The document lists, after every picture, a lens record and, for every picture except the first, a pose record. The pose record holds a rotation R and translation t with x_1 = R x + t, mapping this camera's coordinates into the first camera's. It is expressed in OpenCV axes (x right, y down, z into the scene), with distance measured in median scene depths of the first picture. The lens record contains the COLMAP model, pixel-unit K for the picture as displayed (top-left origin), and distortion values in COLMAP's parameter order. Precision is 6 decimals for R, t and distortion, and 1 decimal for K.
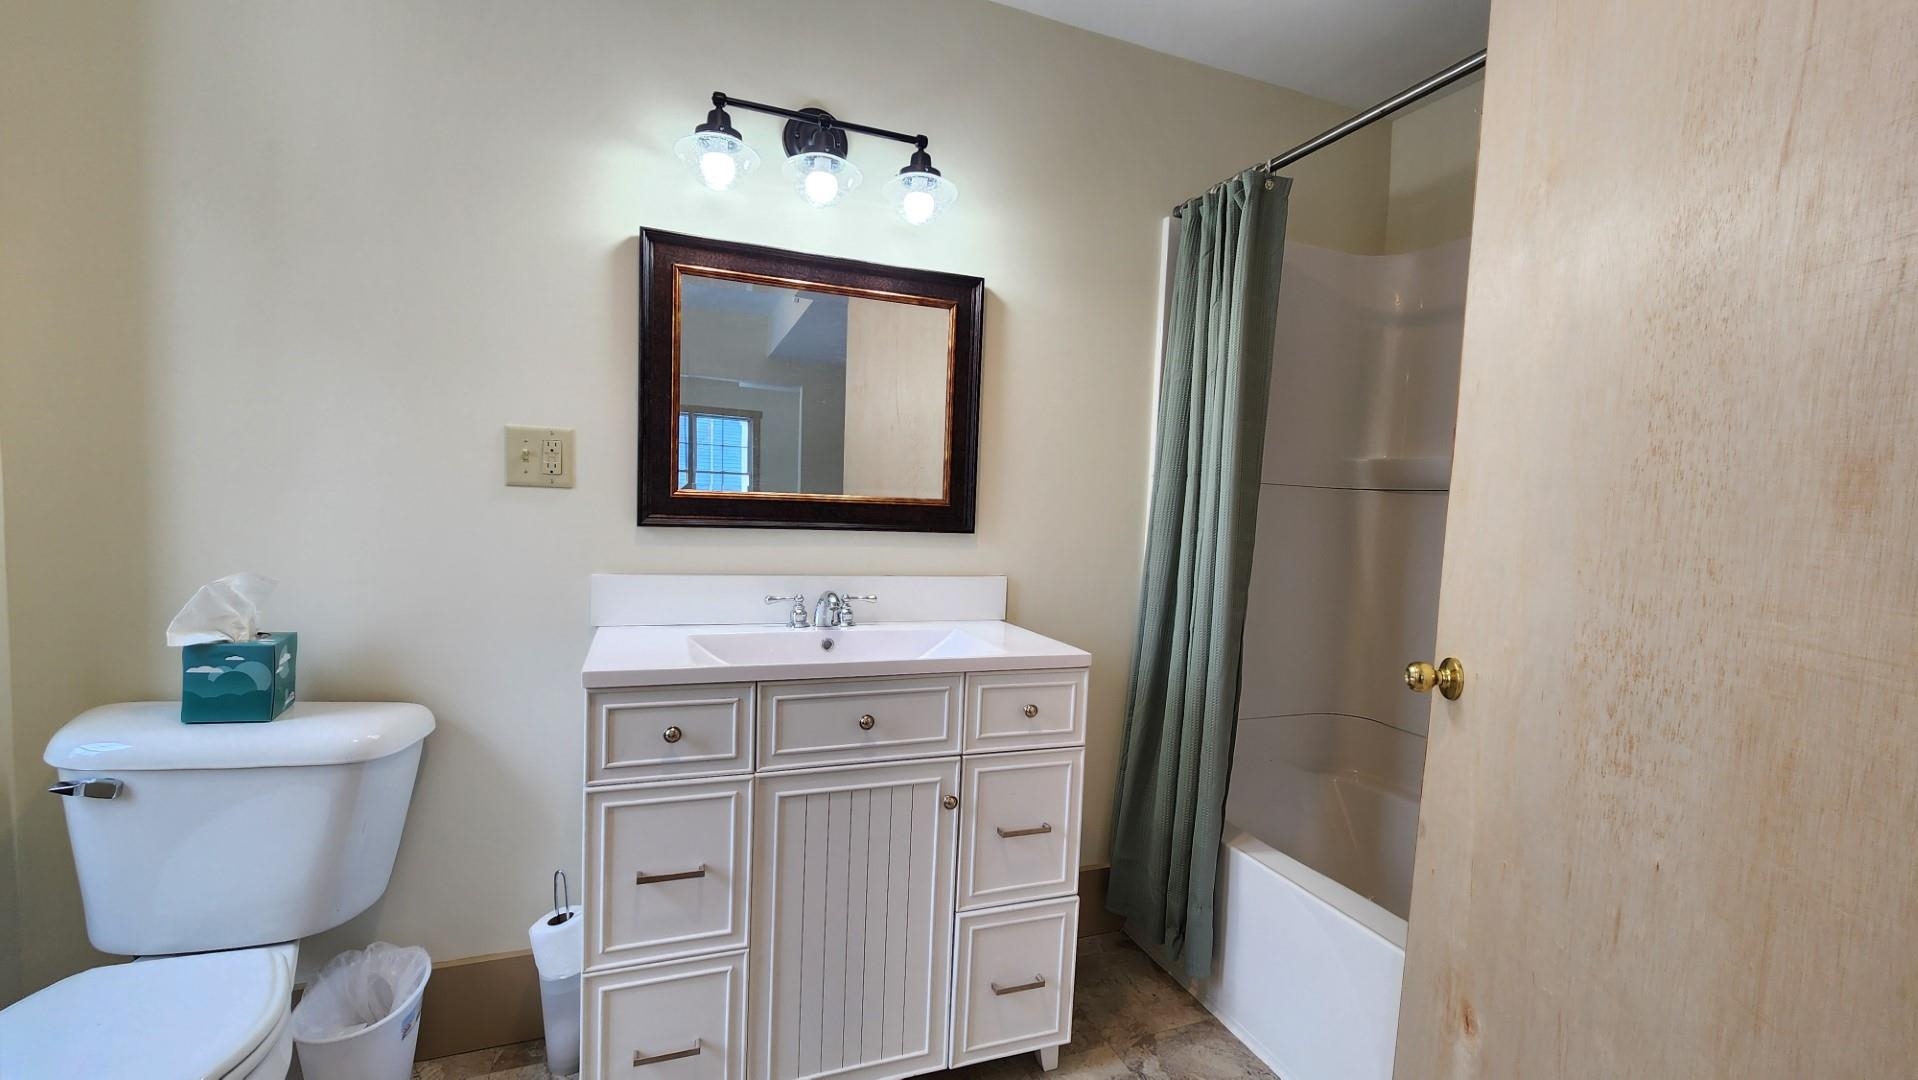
lens RADIAL K [[783.3, 0, 952.5], [0, 783.3, 551.1], [0, 0, 1]] dist [0.001051, -0.000224]
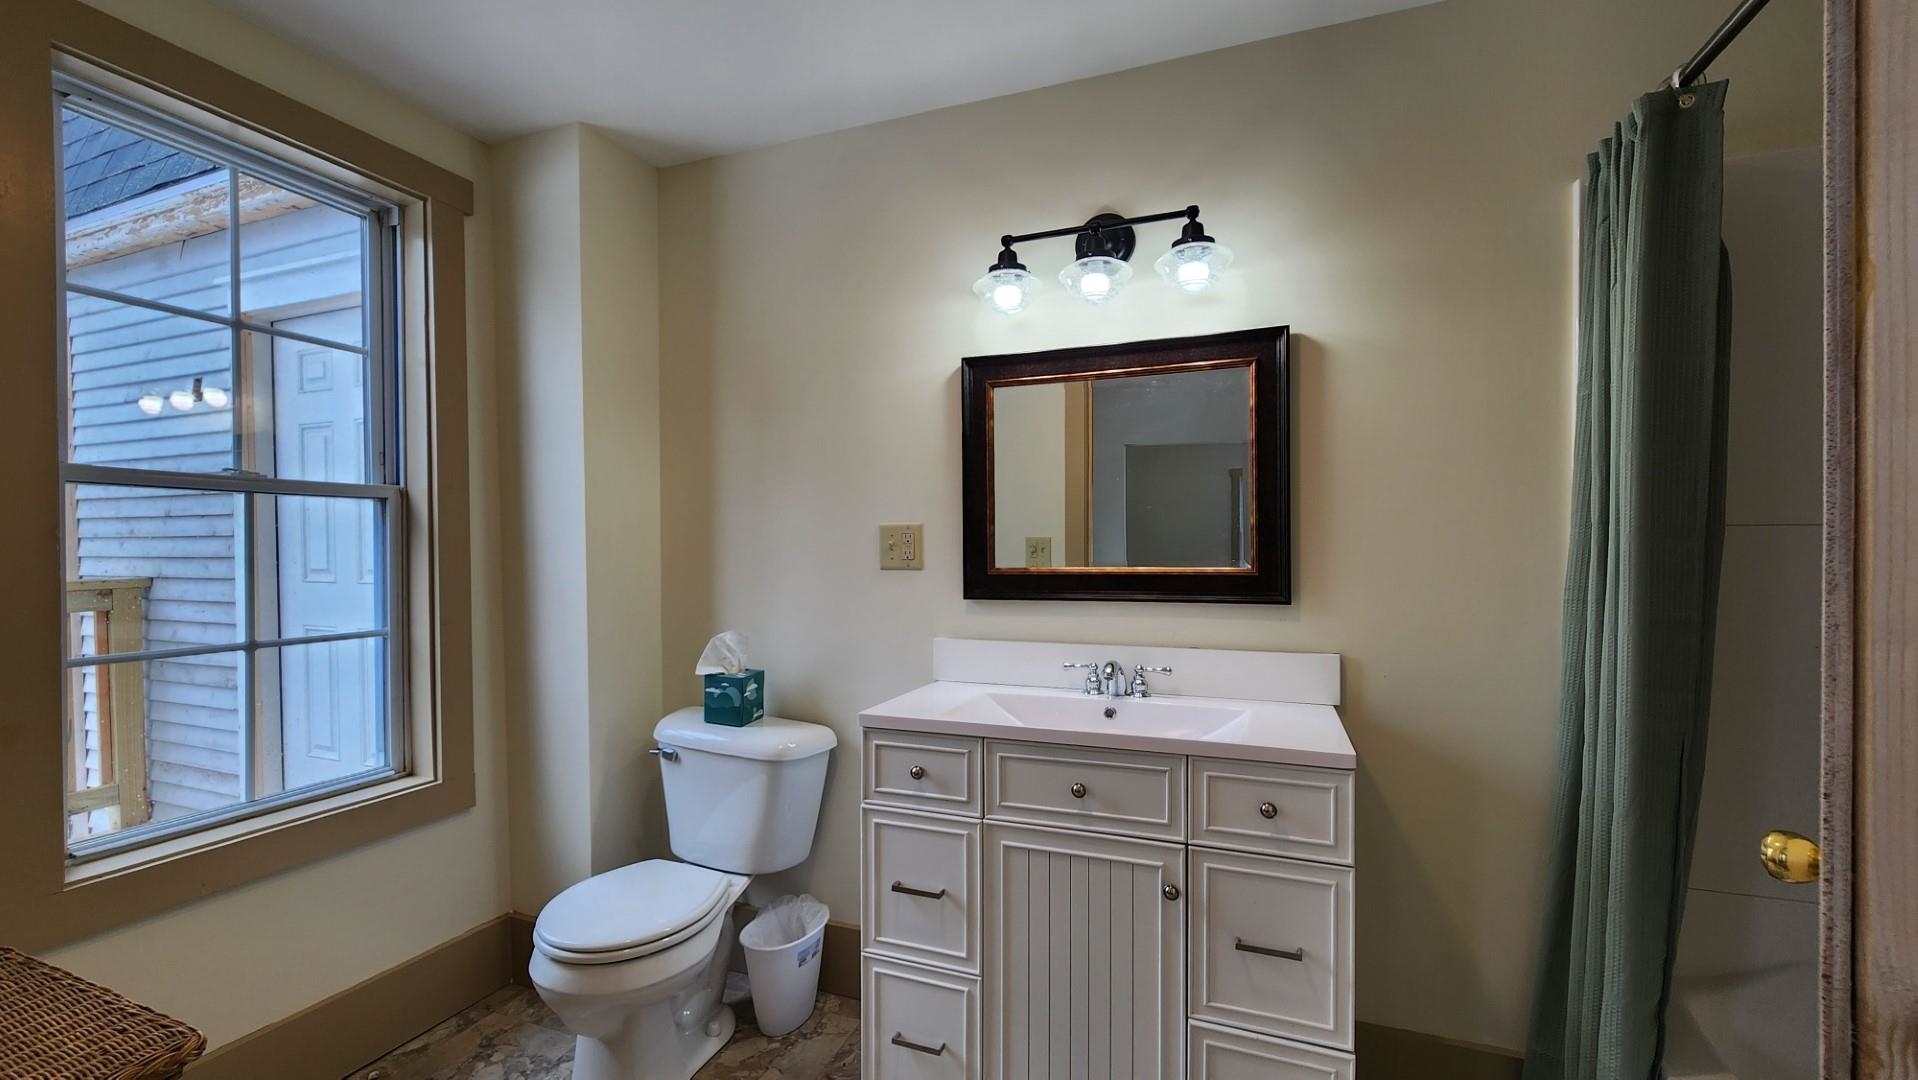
lens RADIAL K [[789.4, 0, 956.3], [0, 789.4, 552.2], [0, 0, 1]] dist [0.001273, 0.000064]
pose [[0.740895, -0.040815, -0.670380, 0.459440], [-0.008761, 0.997479, -0.070413, -0.020398], [0.671564, 0.058042, 0.738670, 0.094337]]
